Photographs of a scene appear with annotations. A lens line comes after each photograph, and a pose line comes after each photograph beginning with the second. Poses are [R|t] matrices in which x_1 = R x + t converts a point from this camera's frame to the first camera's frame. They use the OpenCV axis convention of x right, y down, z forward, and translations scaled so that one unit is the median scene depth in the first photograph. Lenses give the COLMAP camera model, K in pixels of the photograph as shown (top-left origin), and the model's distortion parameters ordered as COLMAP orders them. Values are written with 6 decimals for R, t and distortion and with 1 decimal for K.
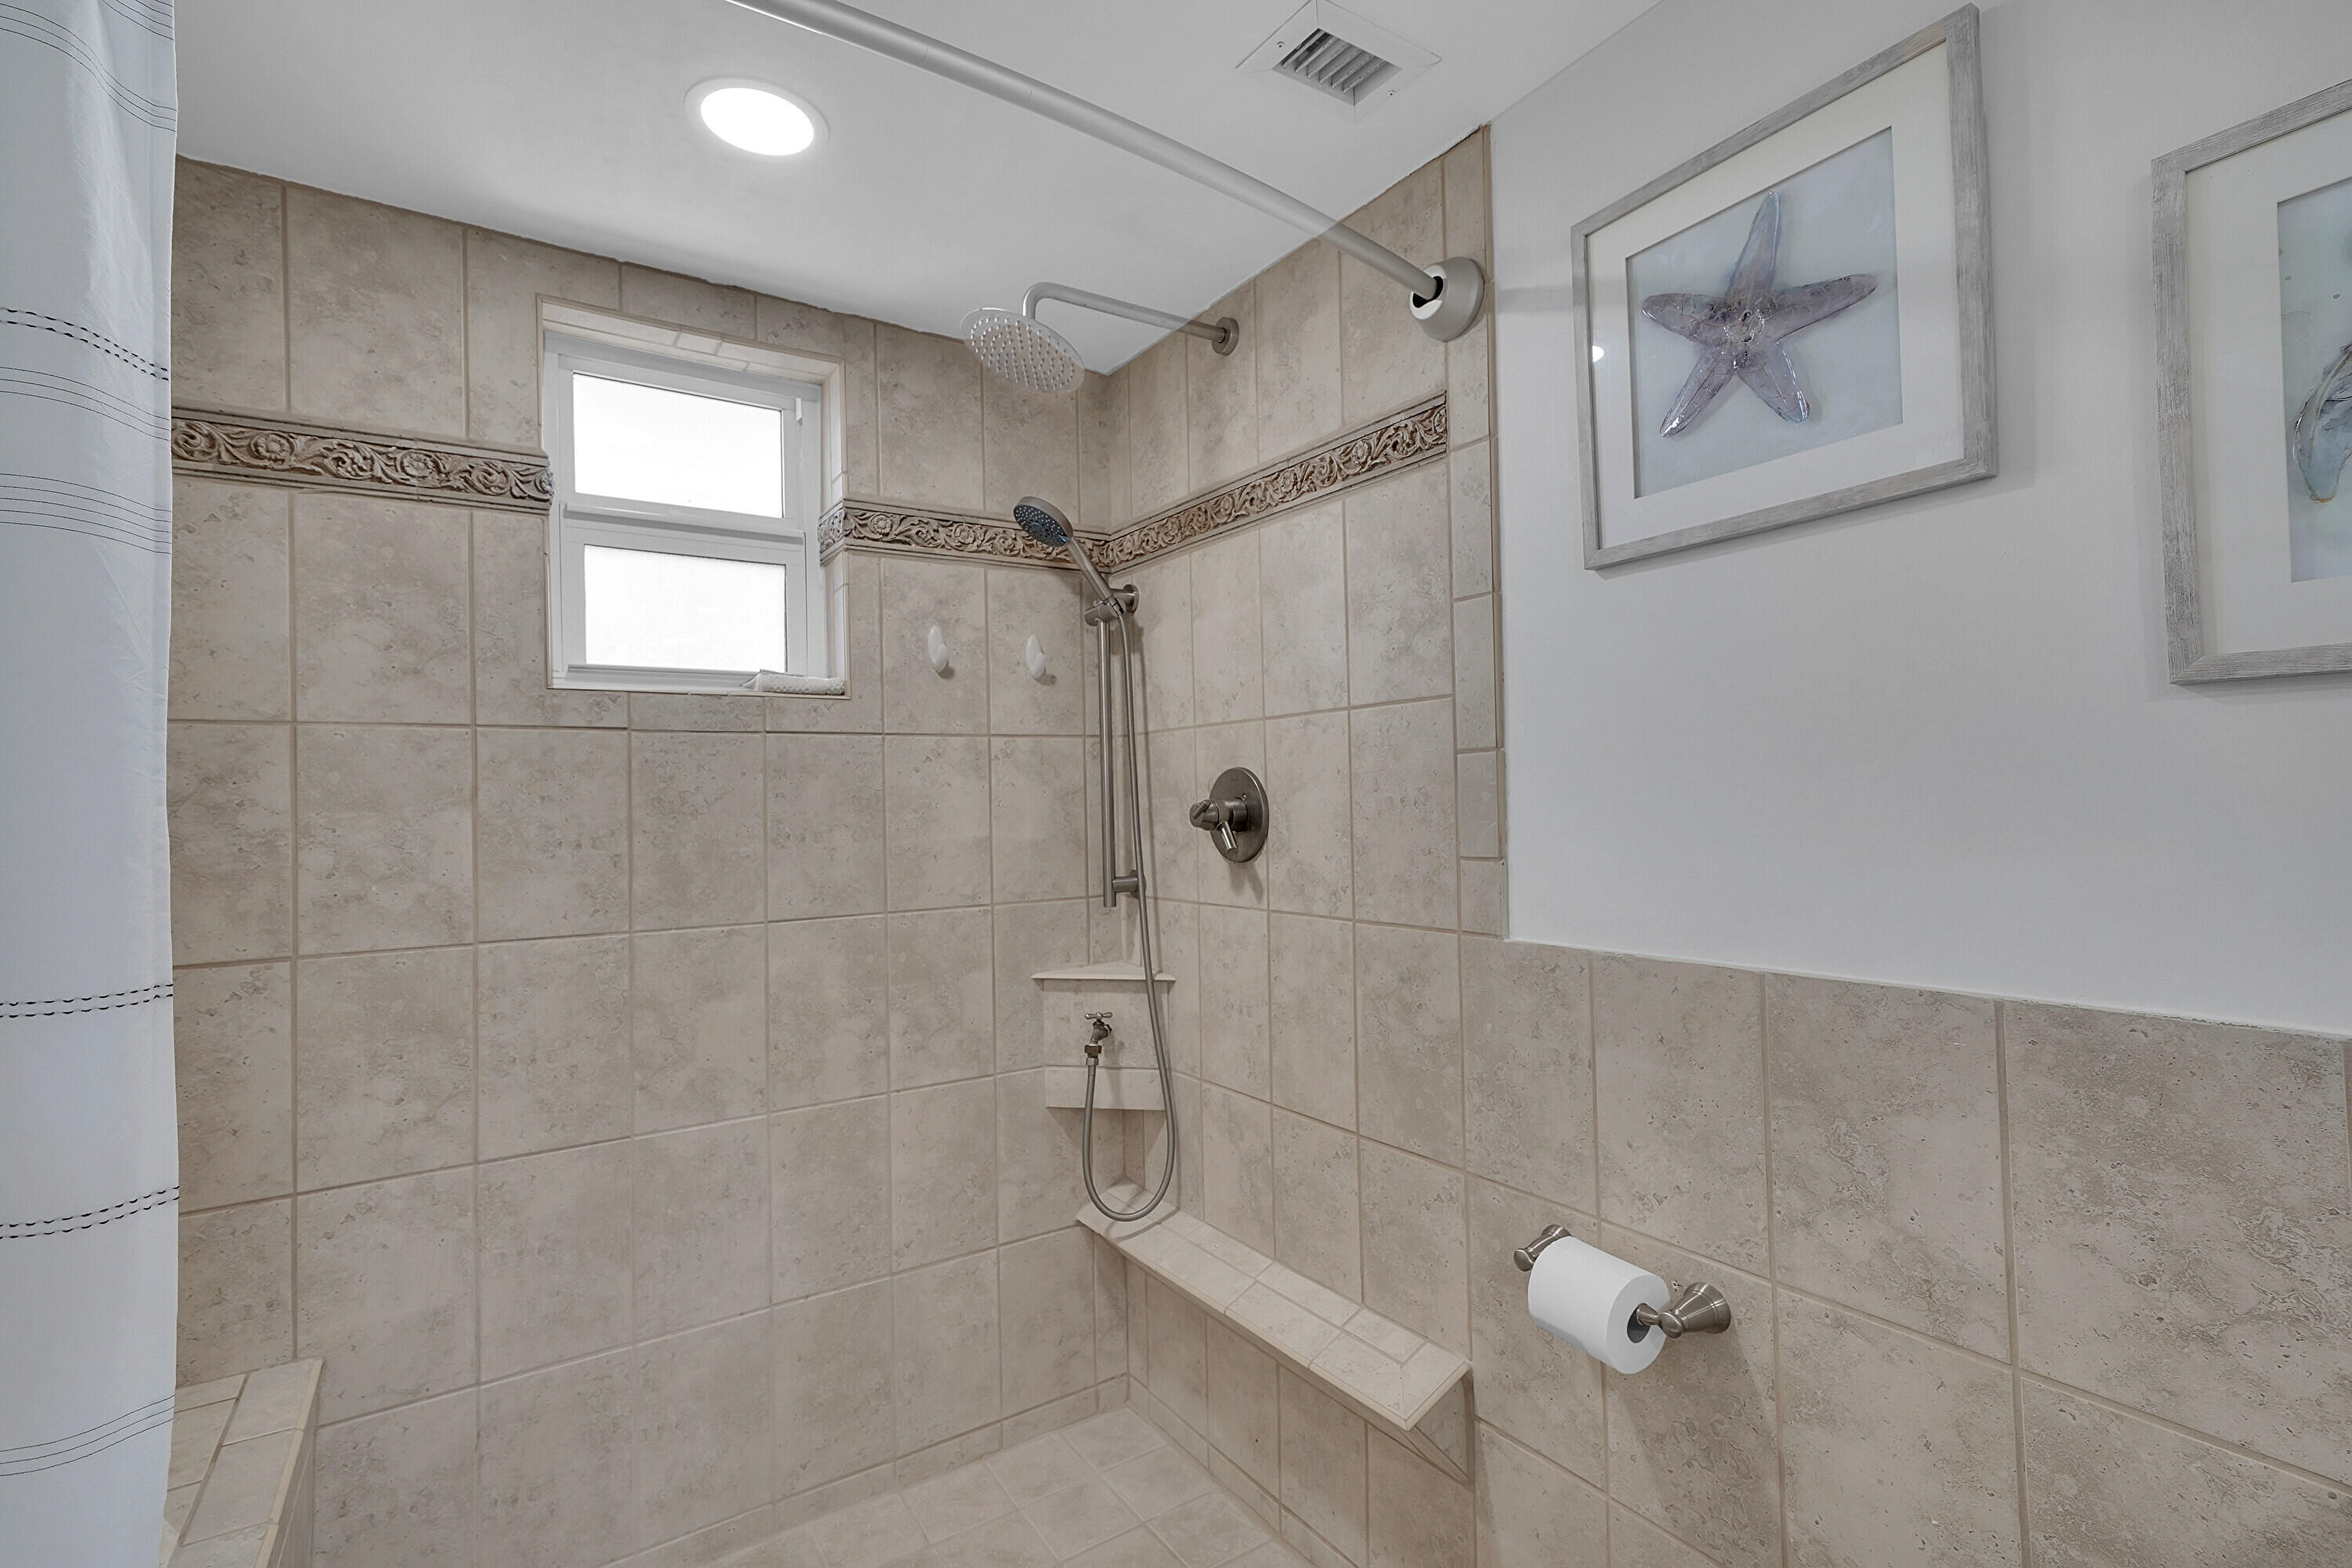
lens RADIAL K [[1037.5, 0, 1173.1], [0, 1037.5, 783.1], [0, 0, 1]] dist [0.001452, 0.000028]
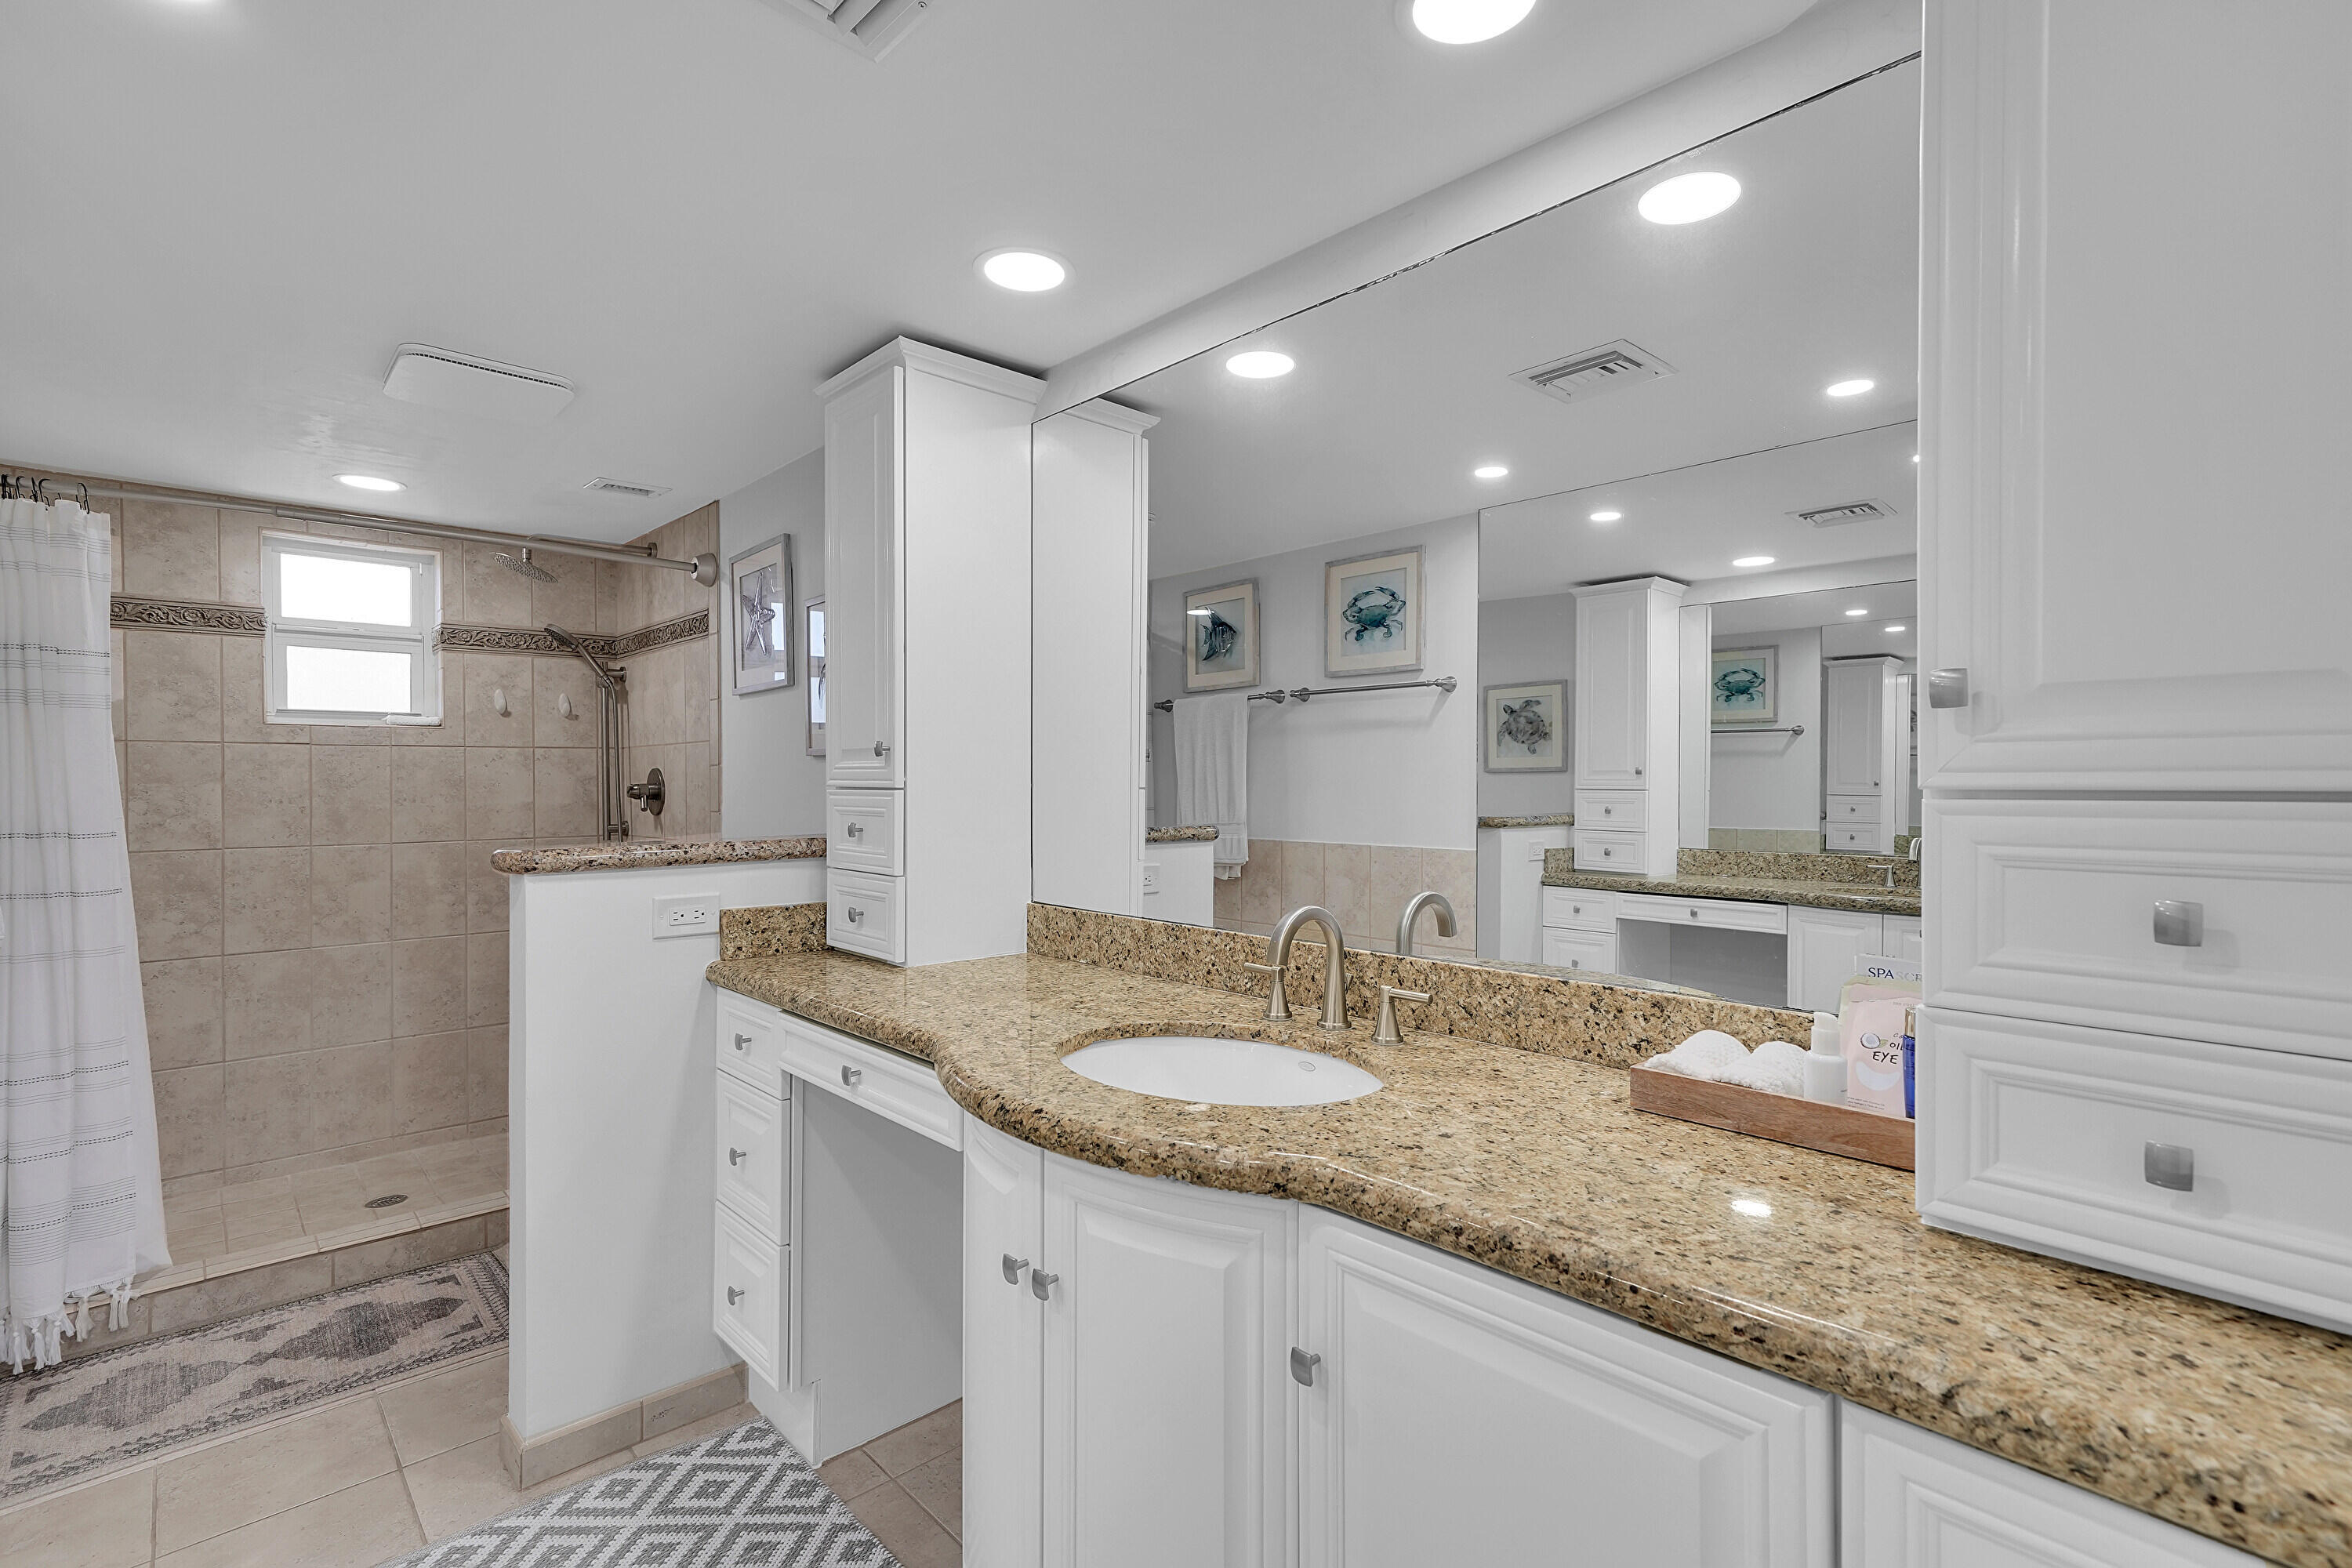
lens RADIAL K [[1037.5, 0, 1173.1], [0, 1037.5, 783.1], [0, 0, 1]] dist [0.001452, 0.000028]
pose [[0.985239, 0.015204, 0.170510, 0.735327], [-0.018086, 0.999718, 0.015362, -0.035968], [-0.170228, -0.018219, 0.985236, -1.193213]]
